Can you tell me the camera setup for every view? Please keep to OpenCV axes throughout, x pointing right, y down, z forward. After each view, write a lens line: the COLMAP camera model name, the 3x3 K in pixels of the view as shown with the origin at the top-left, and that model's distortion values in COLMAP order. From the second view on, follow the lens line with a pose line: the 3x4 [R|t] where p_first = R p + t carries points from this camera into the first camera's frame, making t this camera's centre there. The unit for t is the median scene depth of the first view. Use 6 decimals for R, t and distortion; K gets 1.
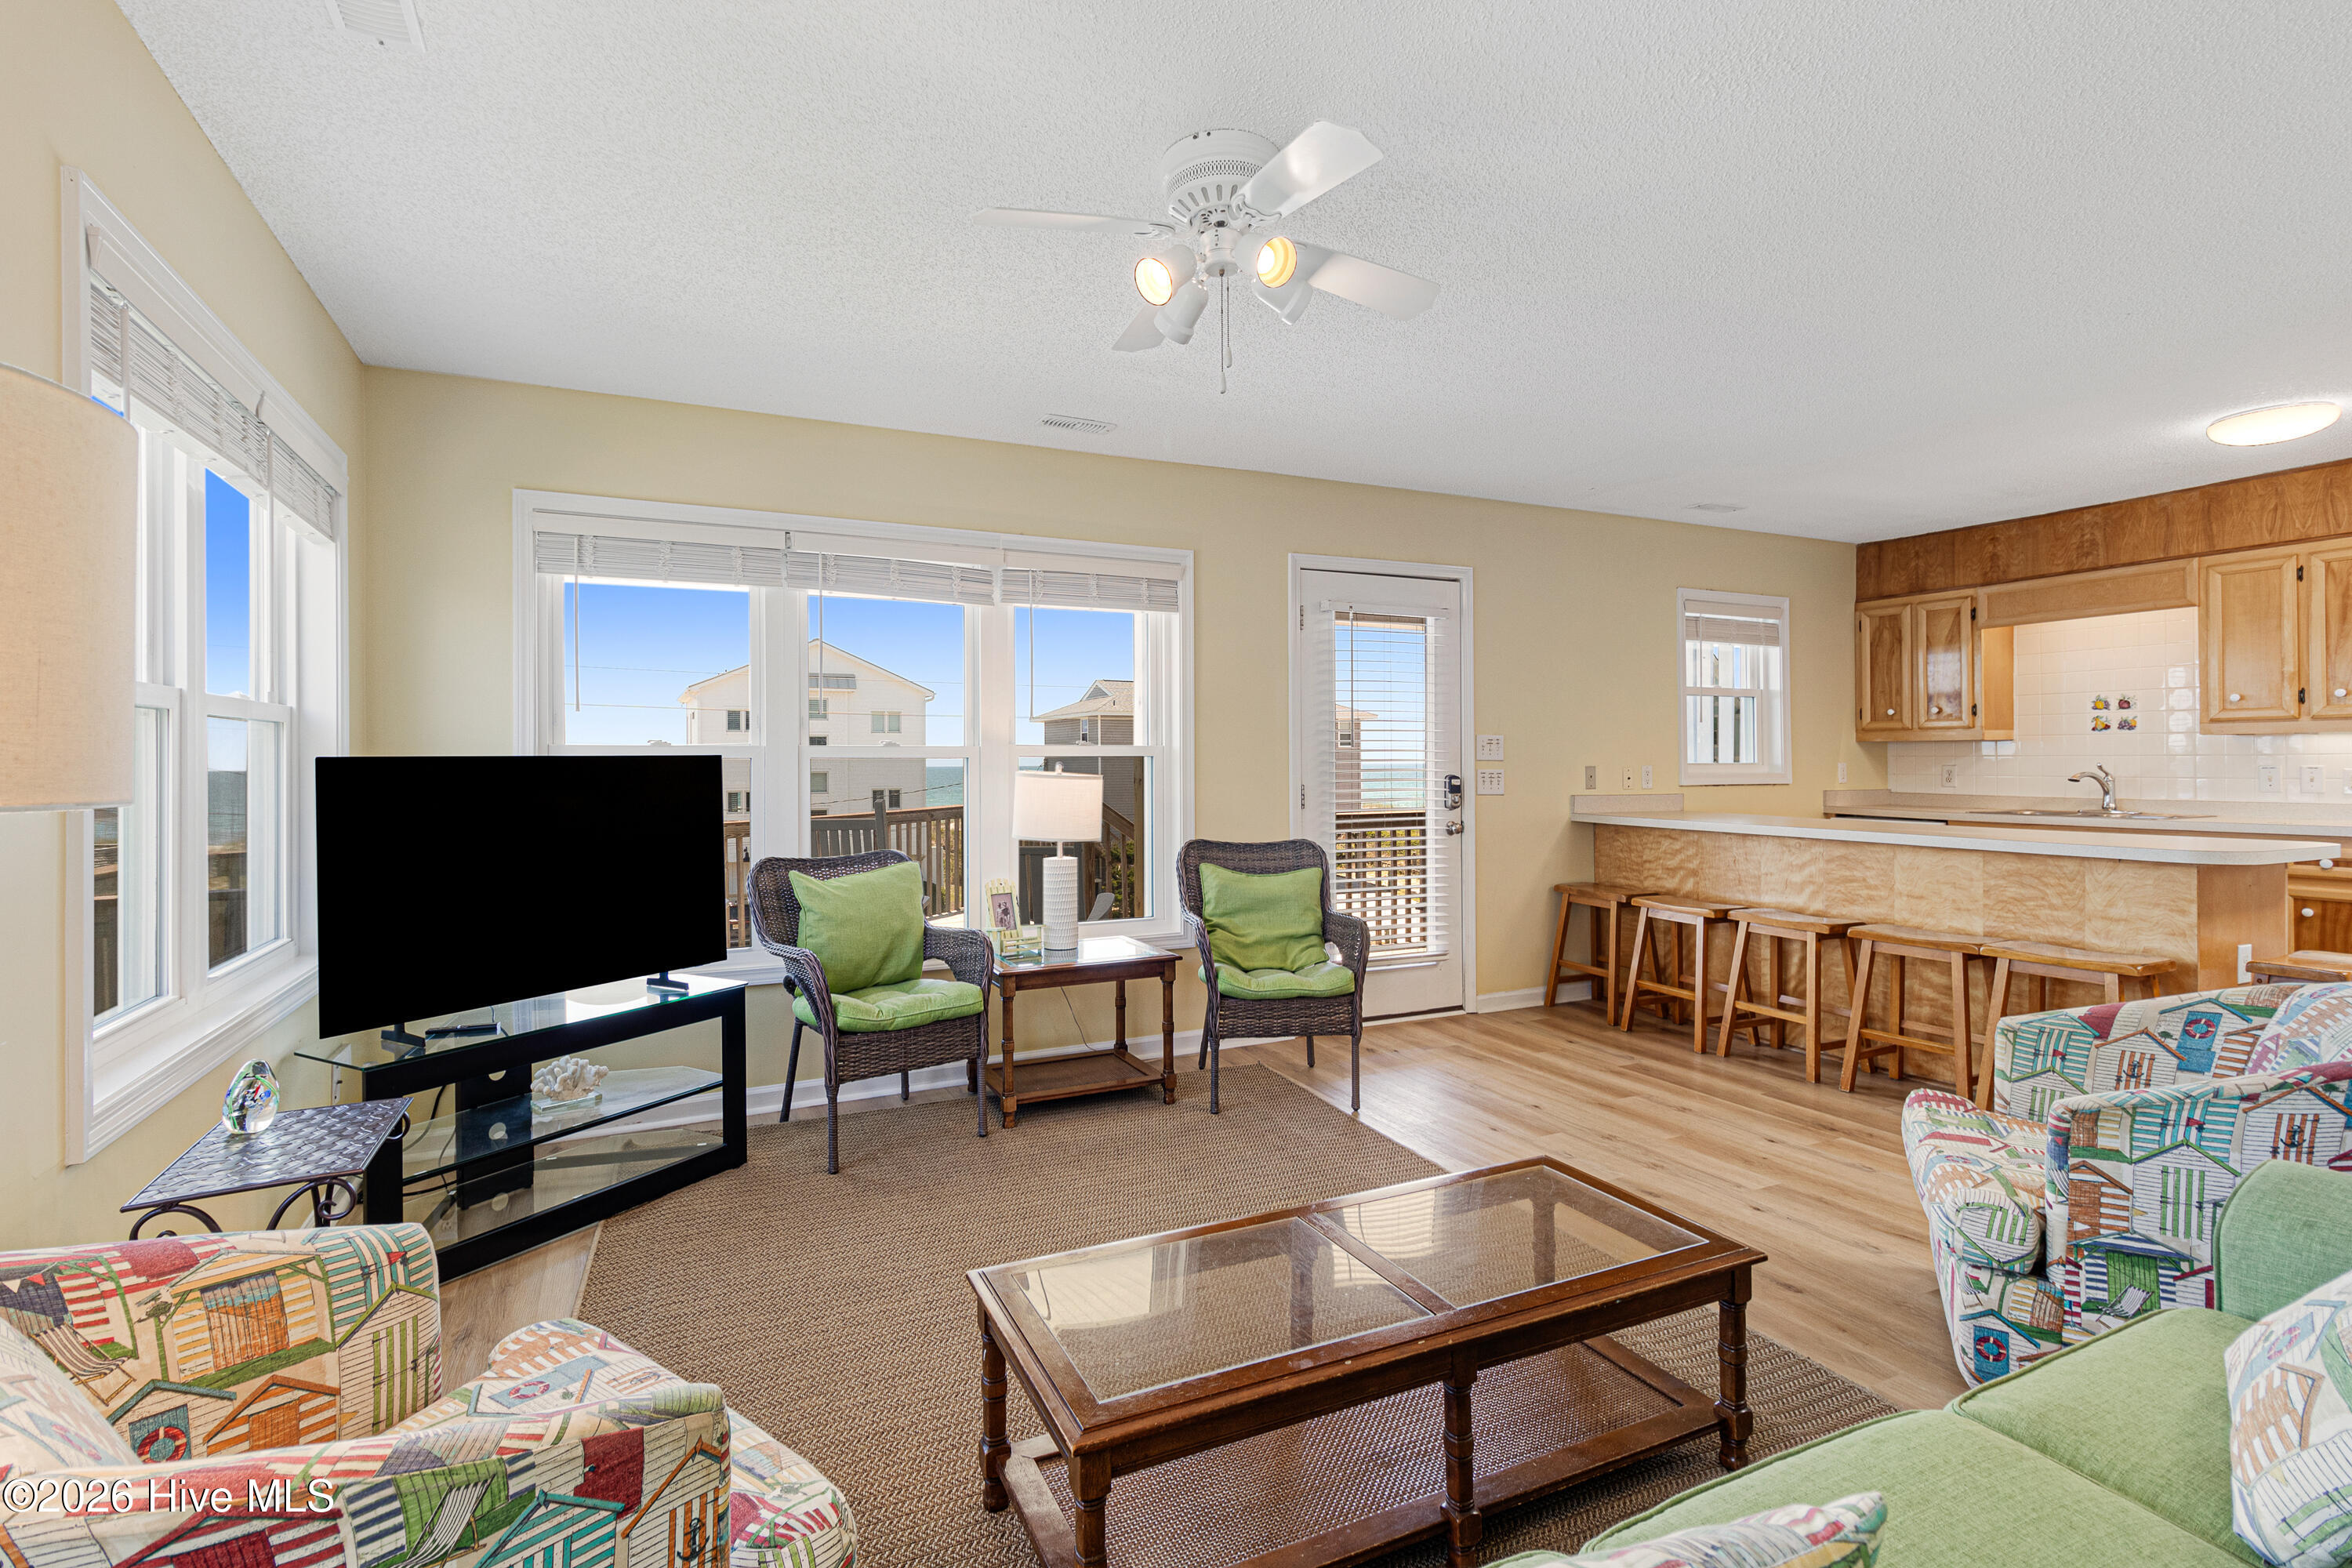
lens RADIAL K [[1080.1, 0, 1180.6], [0, 1080.1, 780.4], [0, 0, 1]] dist [-0.000809, -0.000245]
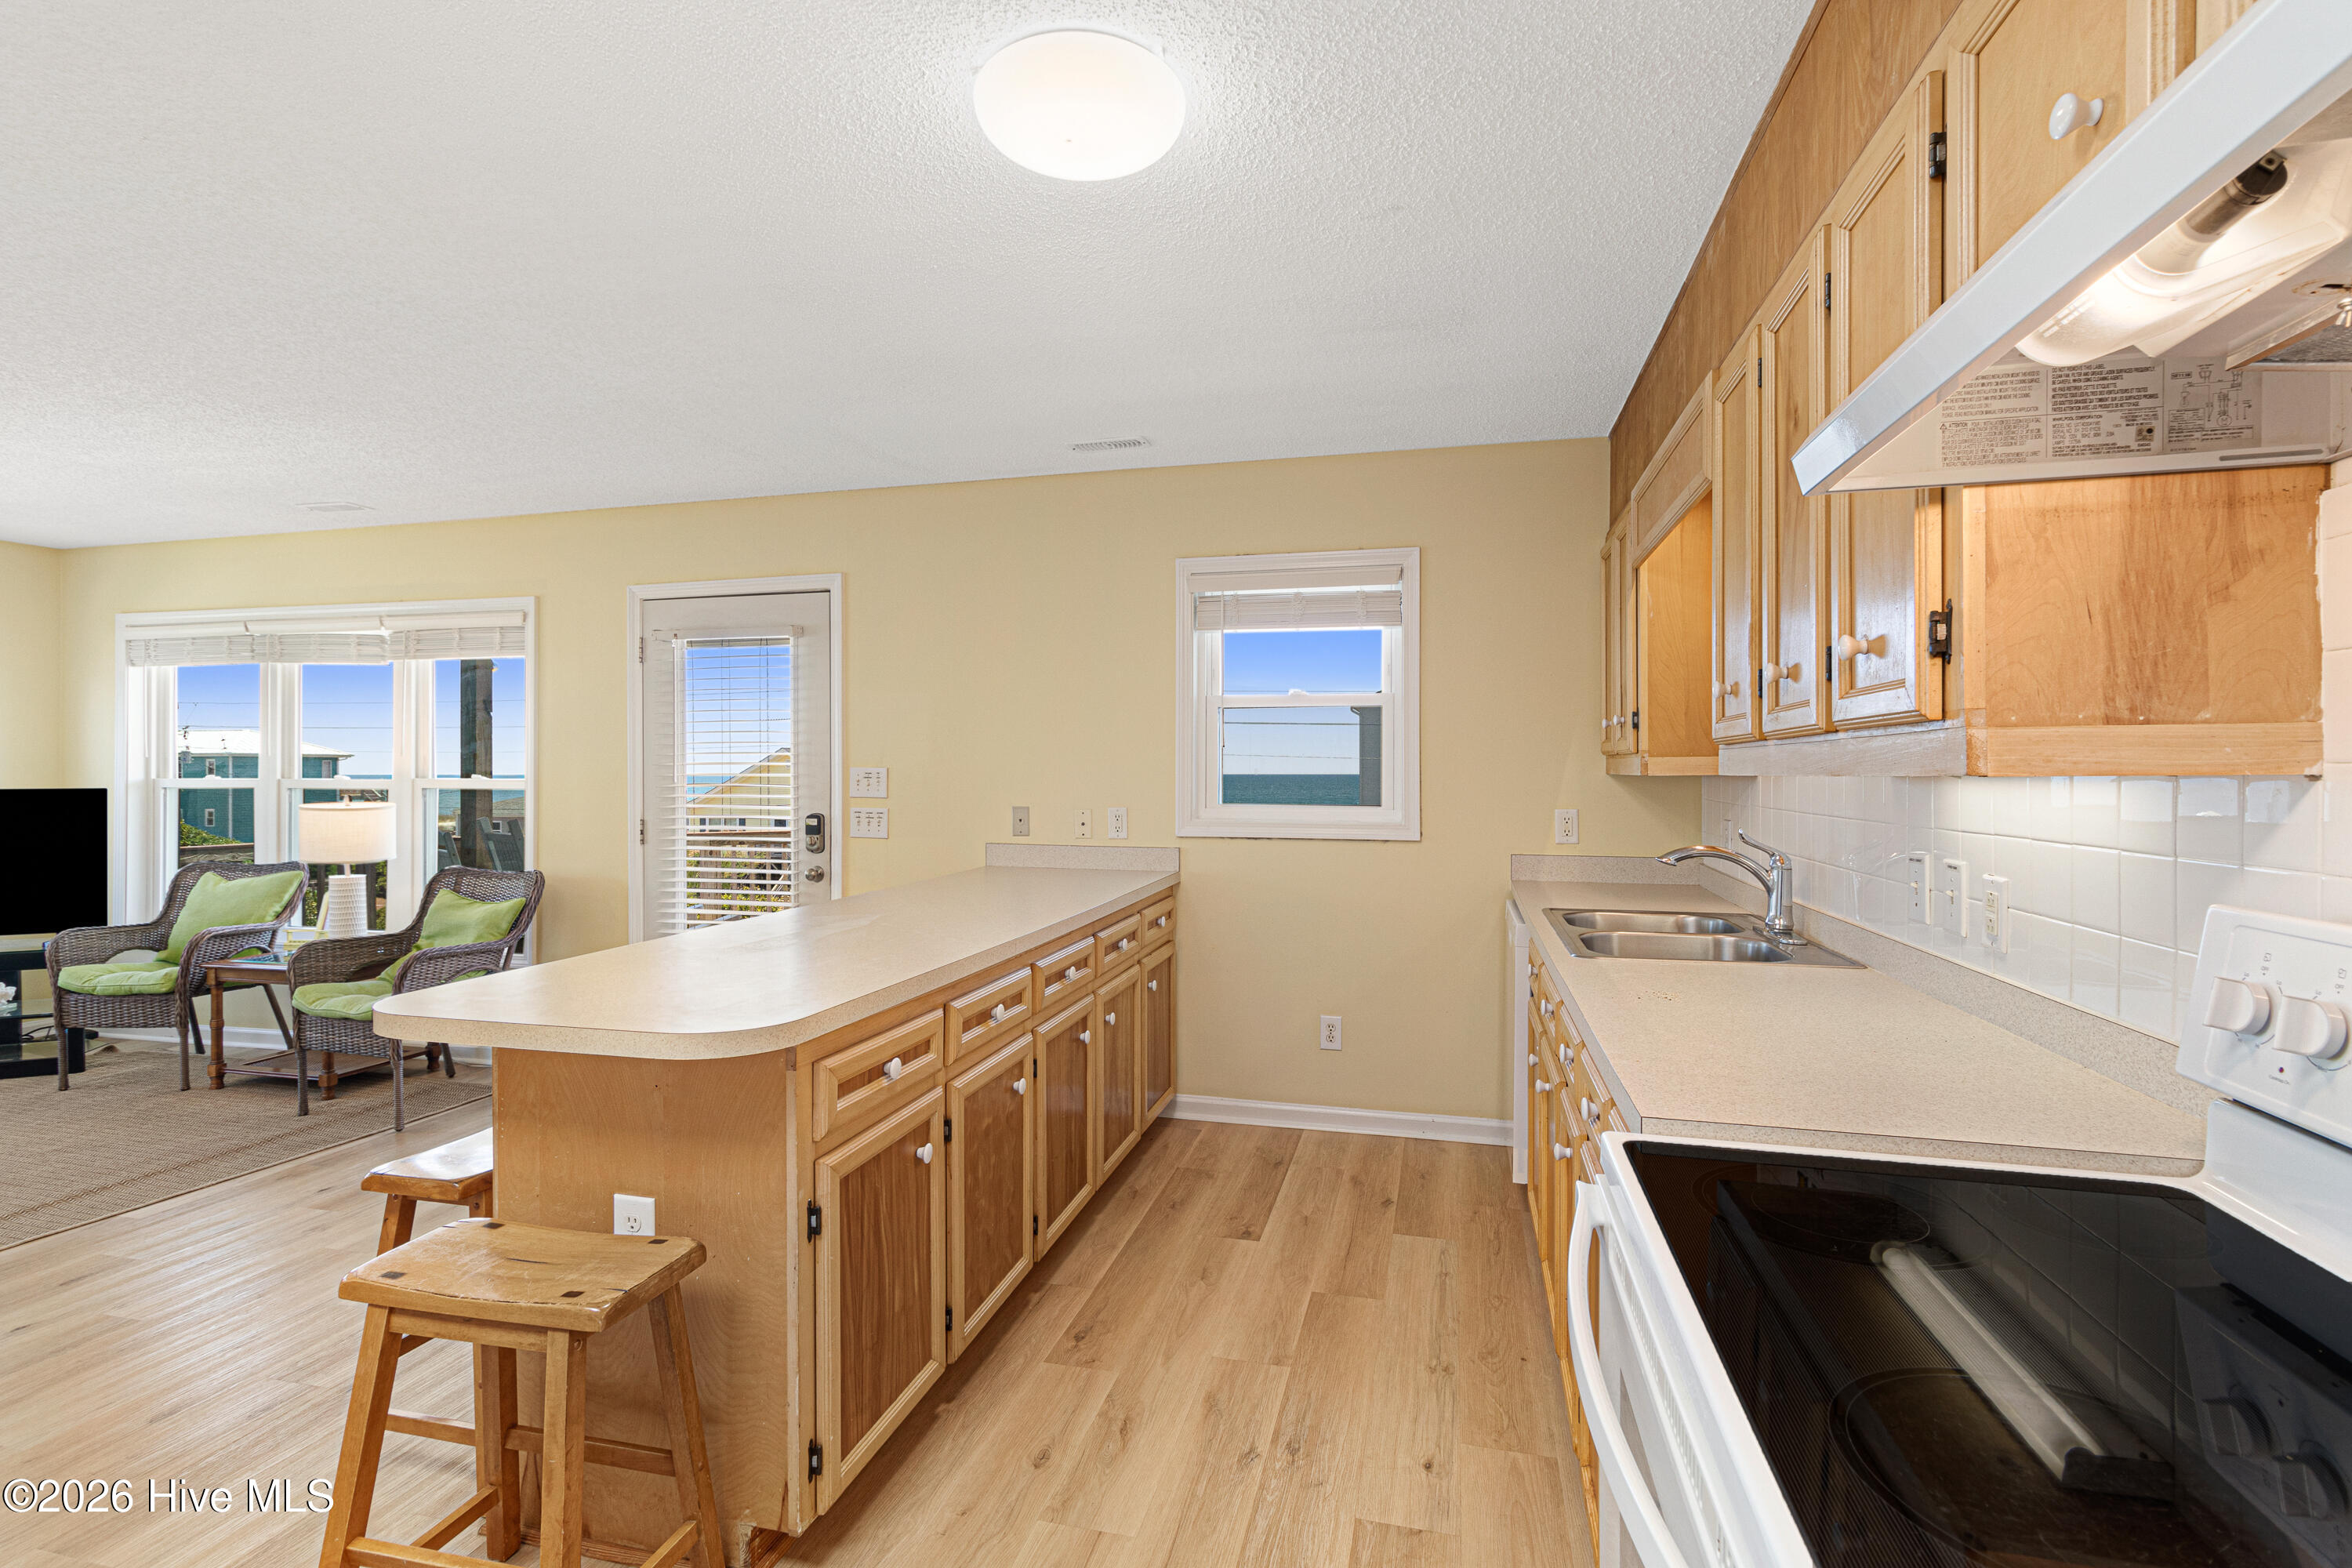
lens RADIAL K [[1080.1, 0, 1191.1], [0, 1080.1, 792.4], [0, 0, 1]] dist [-0.000809, -0.000245]
pose [[0.779120, 0.013078, -0.626738, 1.405491], [-0.017323, 0.999850, -0.000672, -0.036292], [0.626635, 0.011380, 0.779230, 0.689265]]
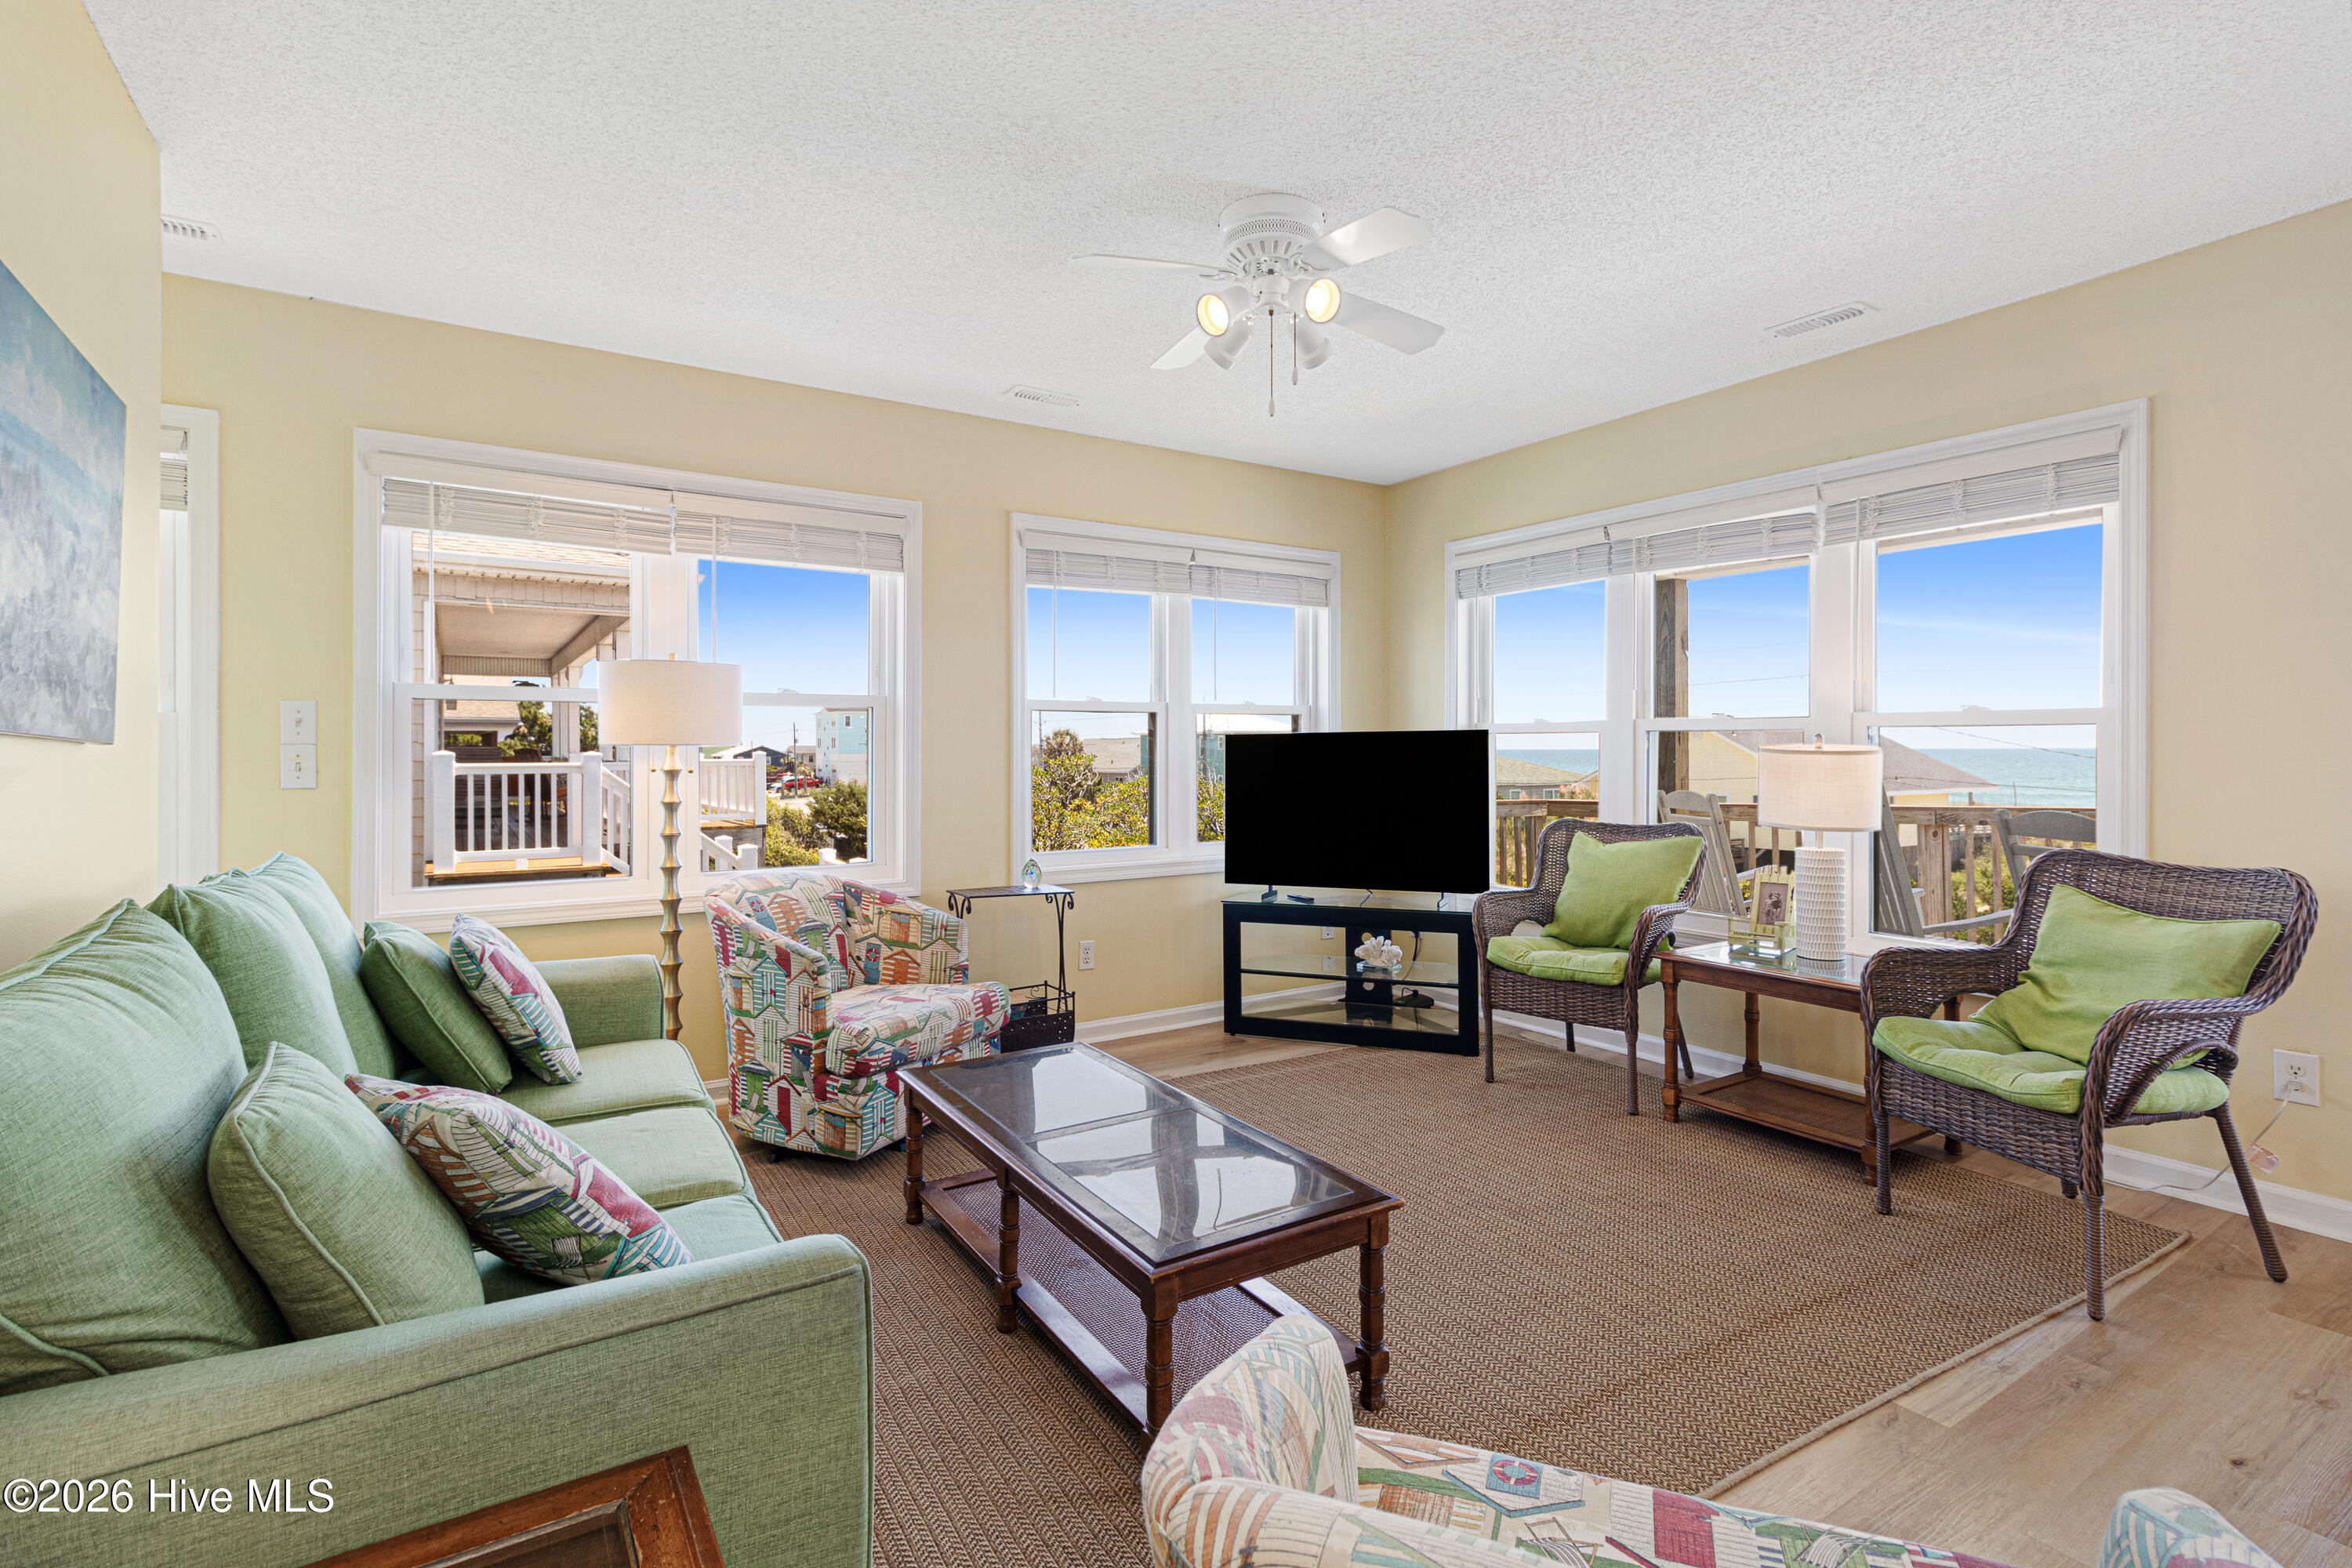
lens RADIAL K [[1080.1, 0, 1146.5], [0, 1080.1, 732.4], [0, 0, 1]] dist [-0.000809, -0.000245]
pose [[0.109077, -0.001002, -0.994033, 0.686048], [-0.001923, 0.999997, -0.001219, -0.016460], [0.994031, 0.002045, 0.109075, 0.409704]]
